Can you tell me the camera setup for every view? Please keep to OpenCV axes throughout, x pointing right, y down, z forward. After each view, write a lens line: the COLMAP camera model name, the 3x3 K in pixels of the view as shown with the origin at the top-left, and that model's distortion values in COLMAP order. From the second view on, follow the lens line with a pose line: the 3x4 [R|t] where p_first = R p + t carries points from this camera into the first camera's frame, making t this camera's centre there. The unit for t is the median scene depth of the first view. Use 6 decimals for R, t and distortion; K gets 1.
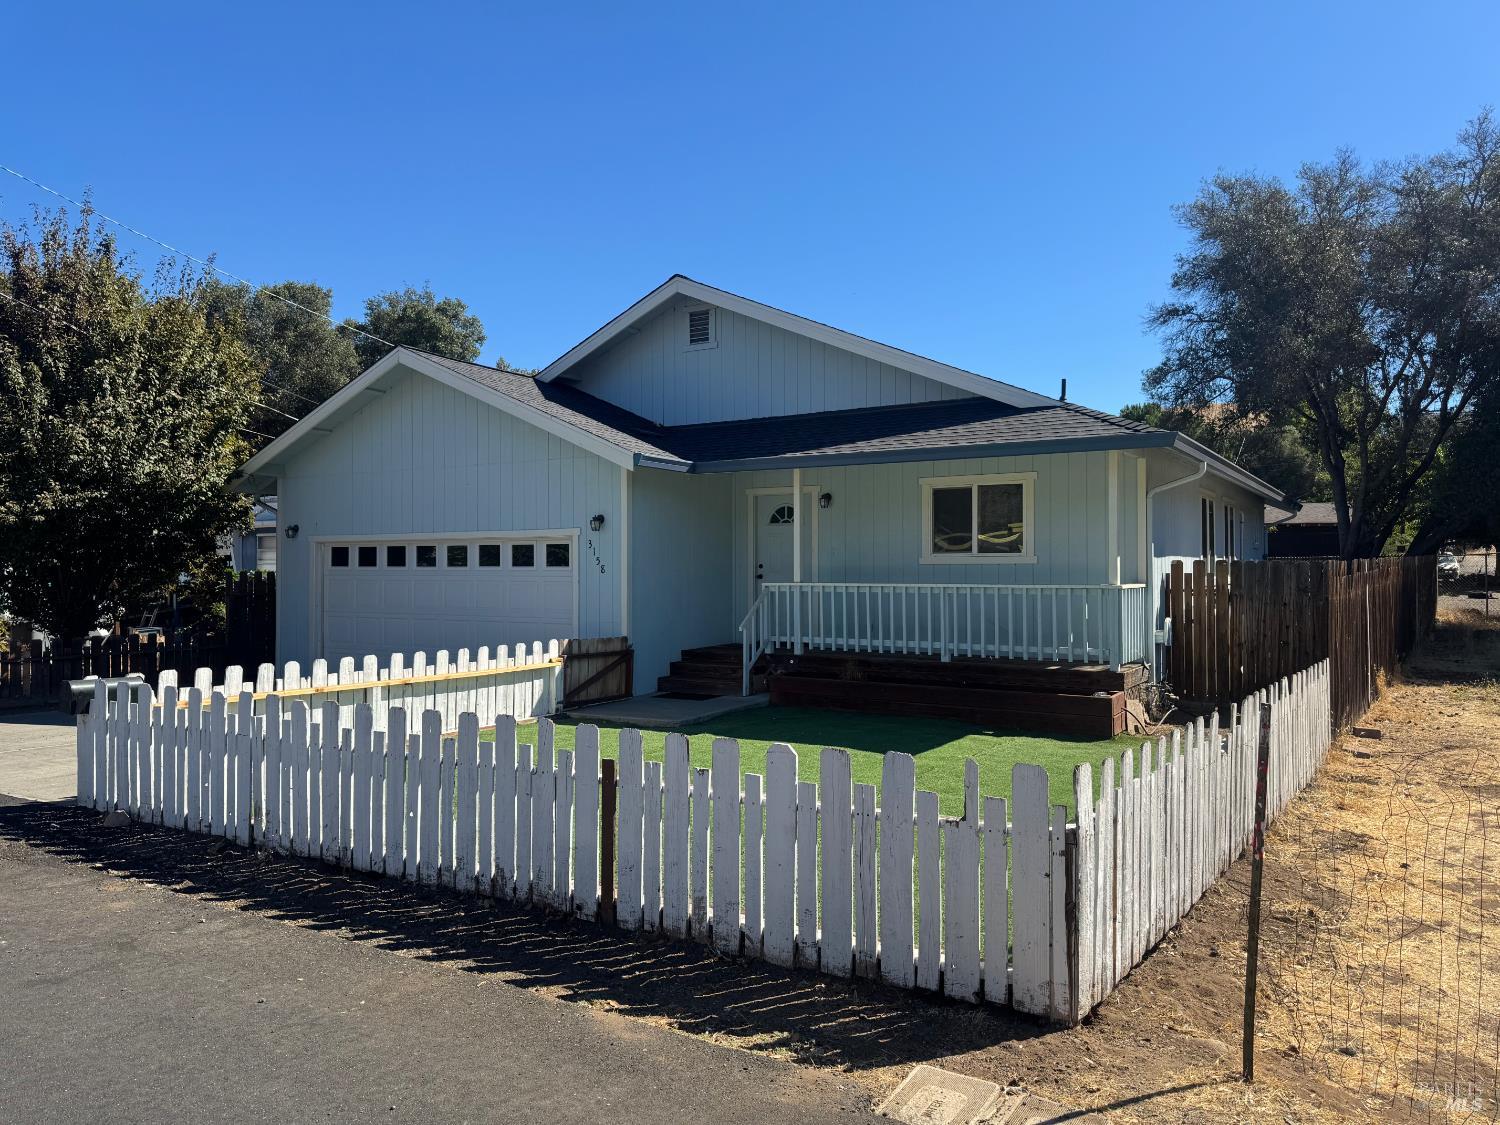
lens RADIAL K [[1051.1, 0, 758.4], [0, 1051.1, 551.4], [0, 0, 1]] dist [0.074251, -0.112889]
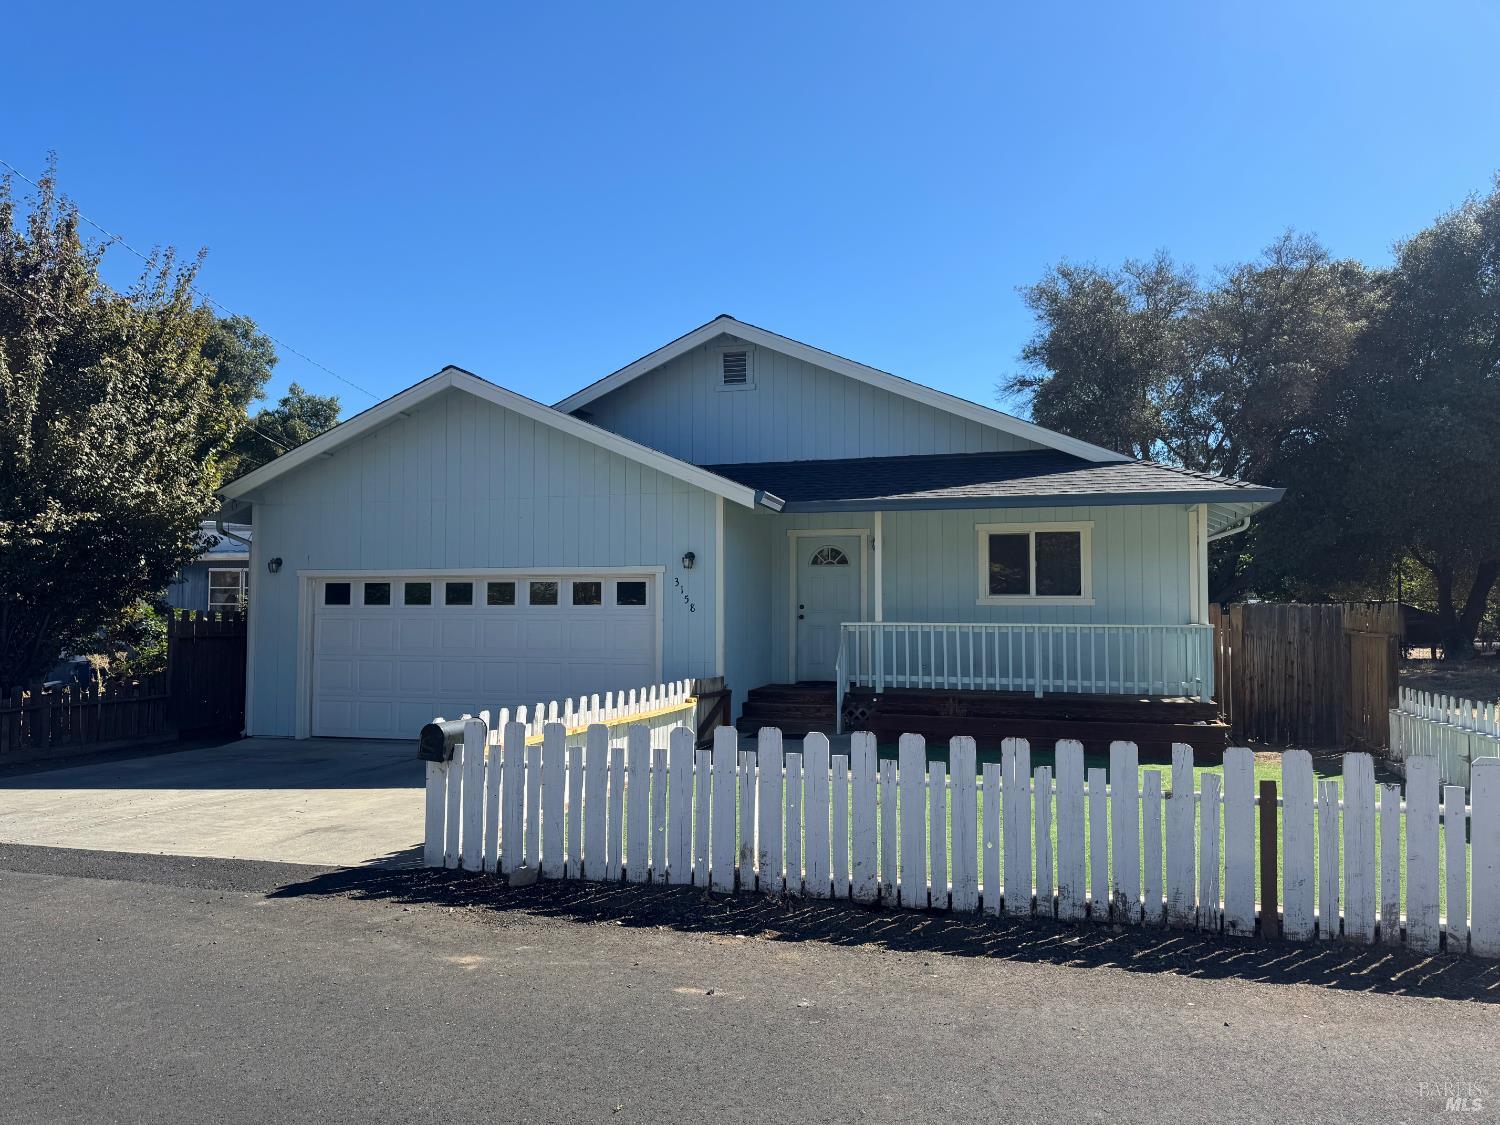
lens RADIAL K [[1048.5, 0, 746.7], [0, 1048.5, 566.0], [0, 0, 1]] dist [0.074809, -0.092416]
pose [[0.964556, 0.017656, 0.263288, -0.356121], [-0.009158, 0.999398, -0.033470, 0.010115], [-0.263720, 0.029873, 0.964137, 0.045764]]
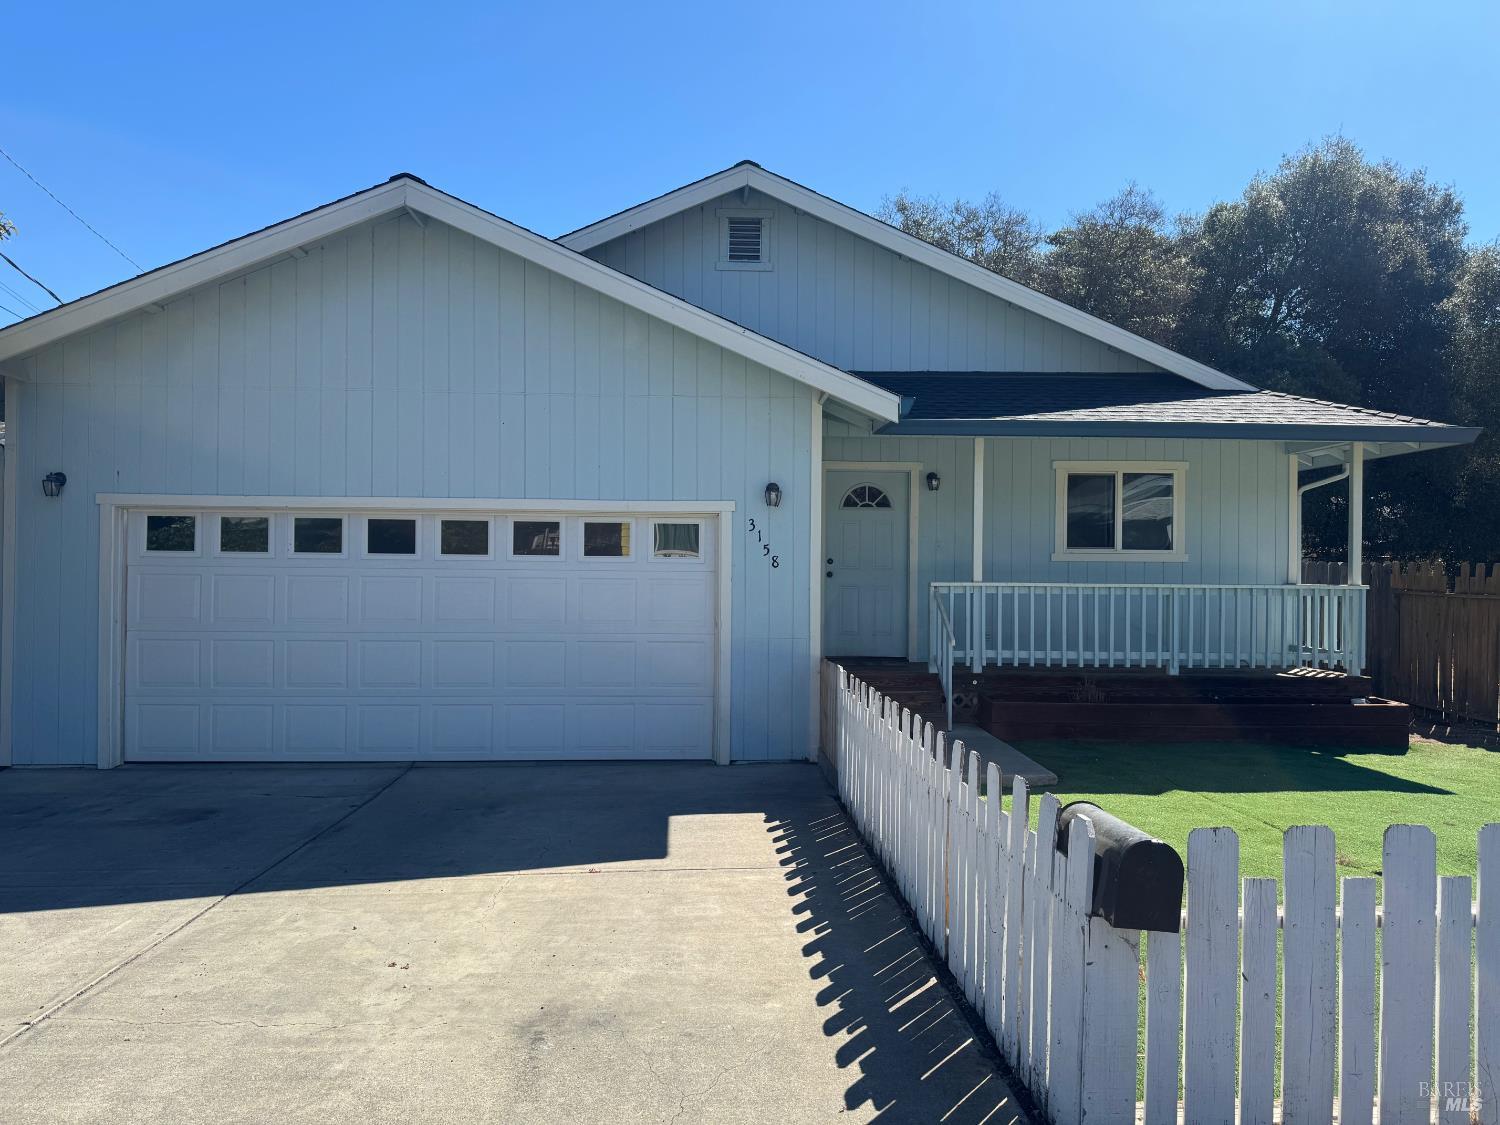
lens RADIAL K [[1048.5, 0, 746.7], [0, 1048.5, 566.0], [0, 0, 1]] dist [0.074809, -0.092416]
pose [[0.830817, 0.012172, 0.556413, -0.545827], [-0.018539, 0.999811, 0.005811, 0.016093], [-0.556237, -0.015143, 0.830886, 0.437376]]
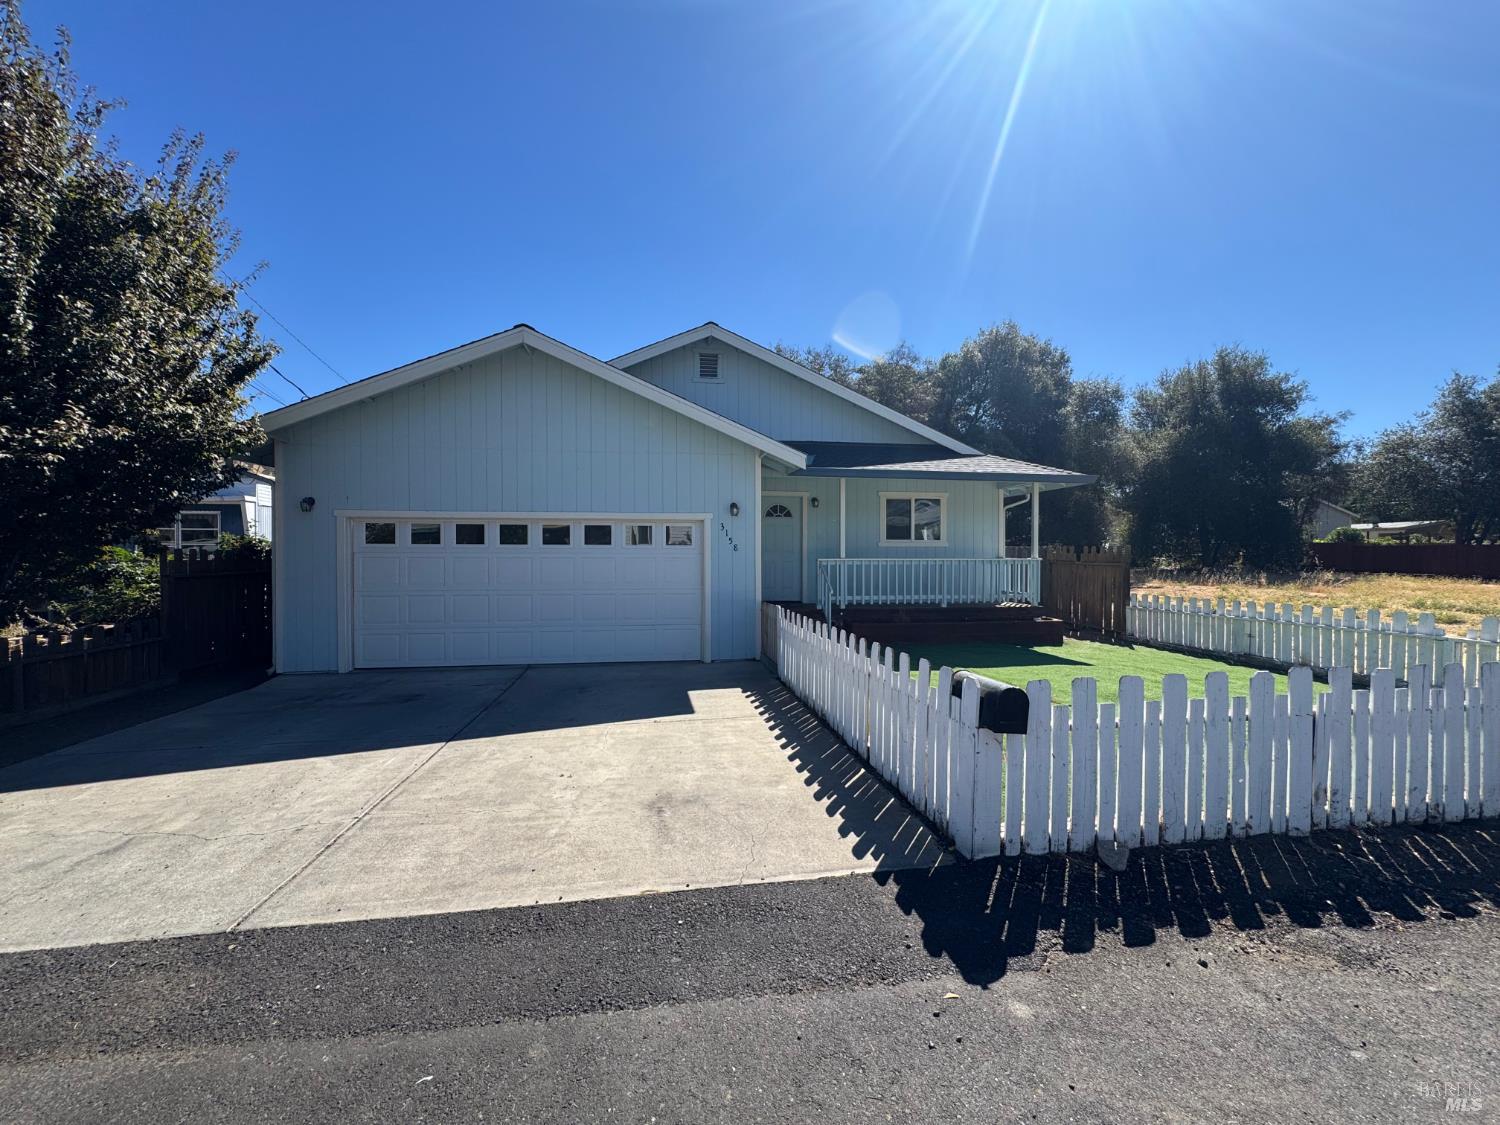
lens RADIAL K [[597.1, 0, 744.5], [0, 597.1, 562.3], [0, 0, 1]] dist [-0.002594, -0.000179]
pose [[0.768096, -0.005385, 0.640312, -0.584642], [-0.010911, 0.999709, 0.021496, 0.018834], [-0.640242, -0.023497, 0.767814, 0.458343]]
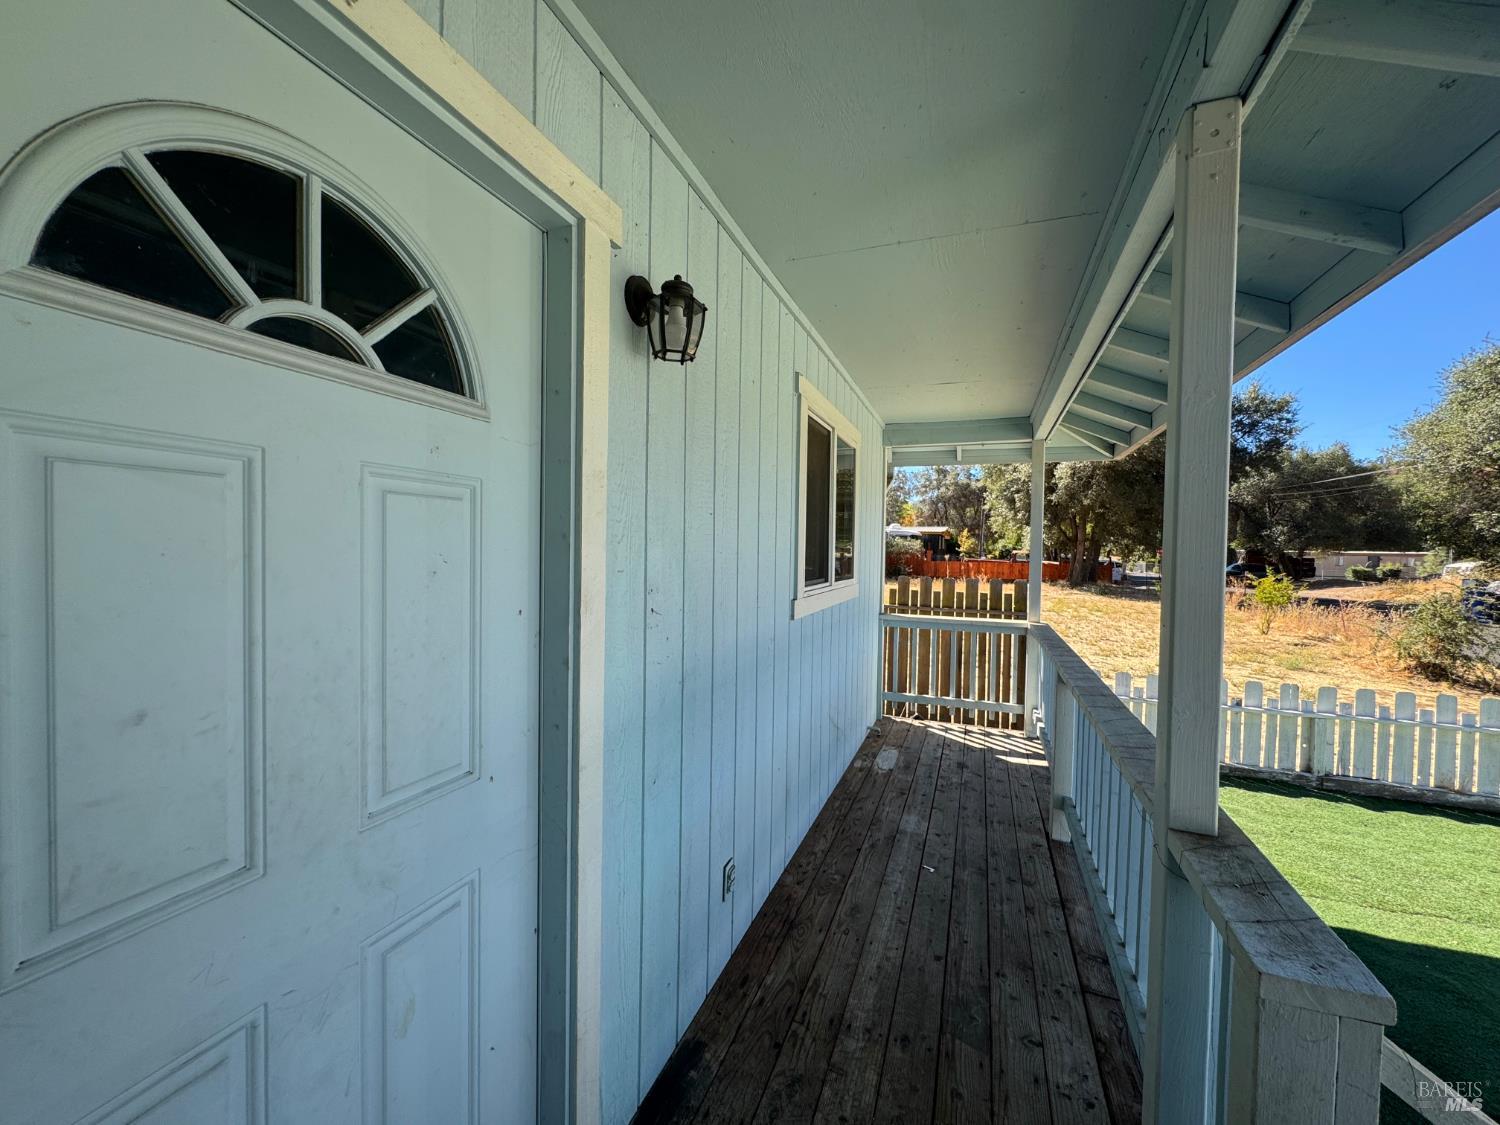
lens RADIAL K [[600.0, 0, 746.3], [0, 600.0, 560.2], [0, 0, 1]] dist [-0.002311, -0.000349]
pose [[-0.164889, -0.009033, 0.986271, -0.041822], [-0.028541, 0.999583, 0.004383, -0.009450], [-0.985899, -0.027427, -0.165078, 1.079555]]
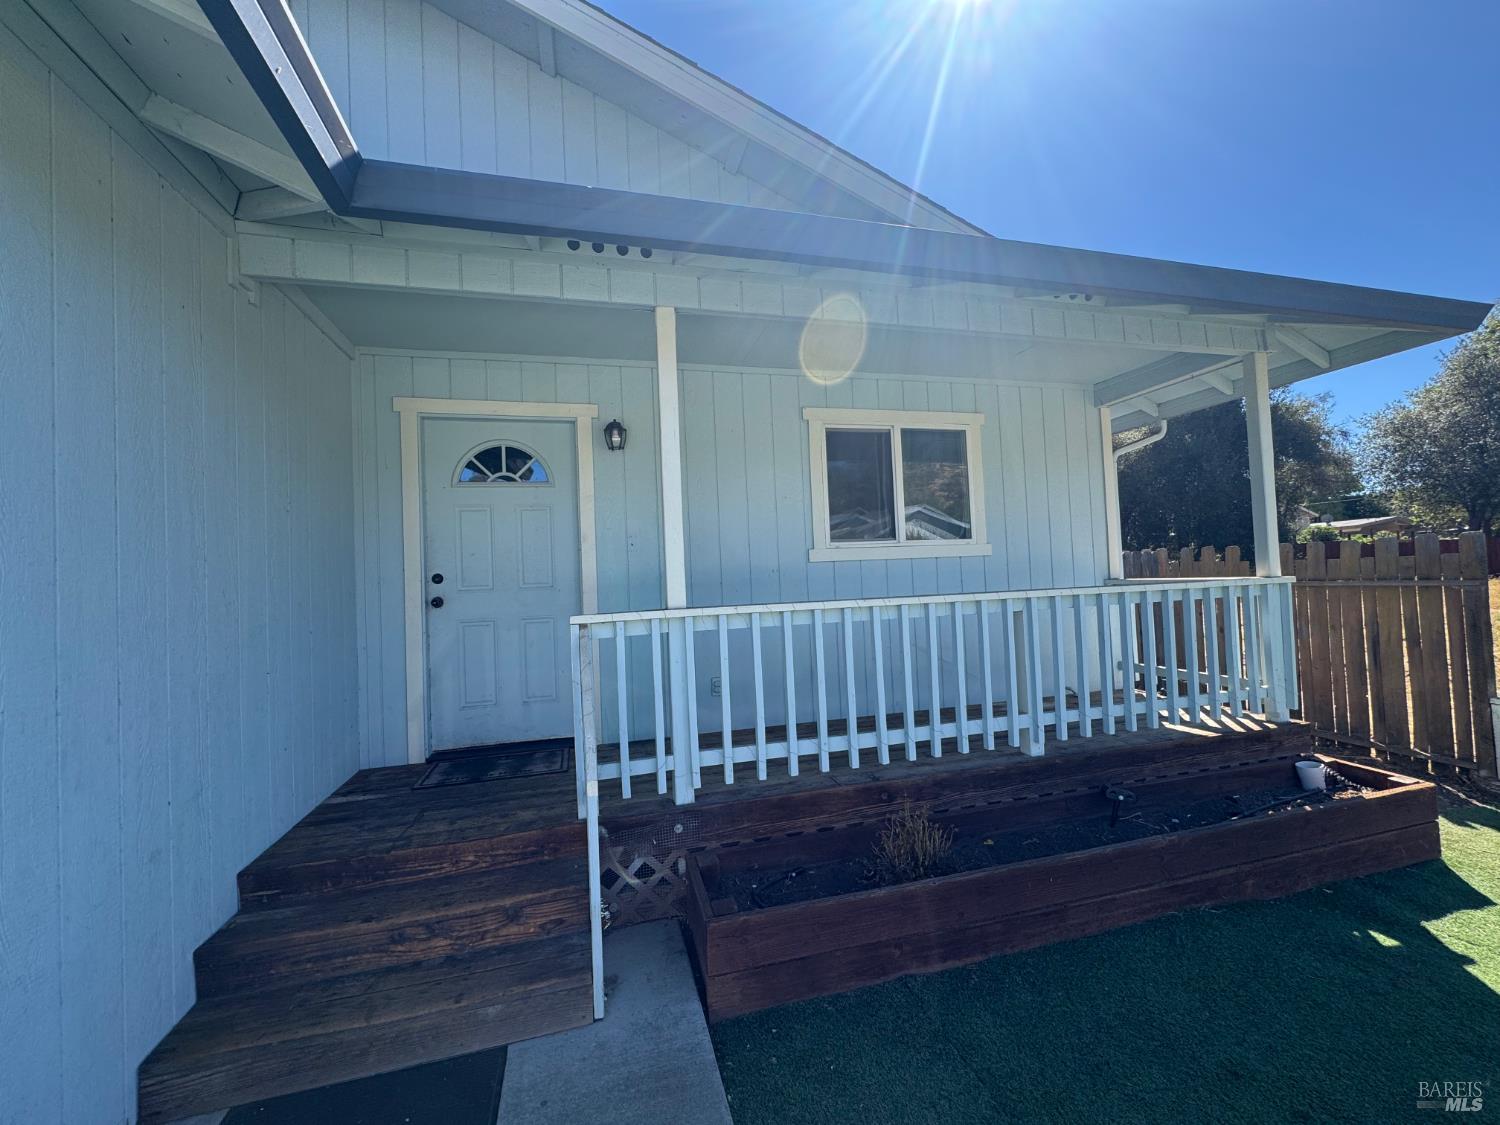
lens RADIAL K [[600.0, 0, 746.3], [0, 600.0, 560.2], [0, 0, 1]] dist [-0.002311, -0.000349]
pose [[0.692678, -0.003342, 0.721240, -0.100074], [0.028896, 0.999315, -0.023121, 0.017895], [-0.720668, 0.036856, 0.692300, 0.829721]]
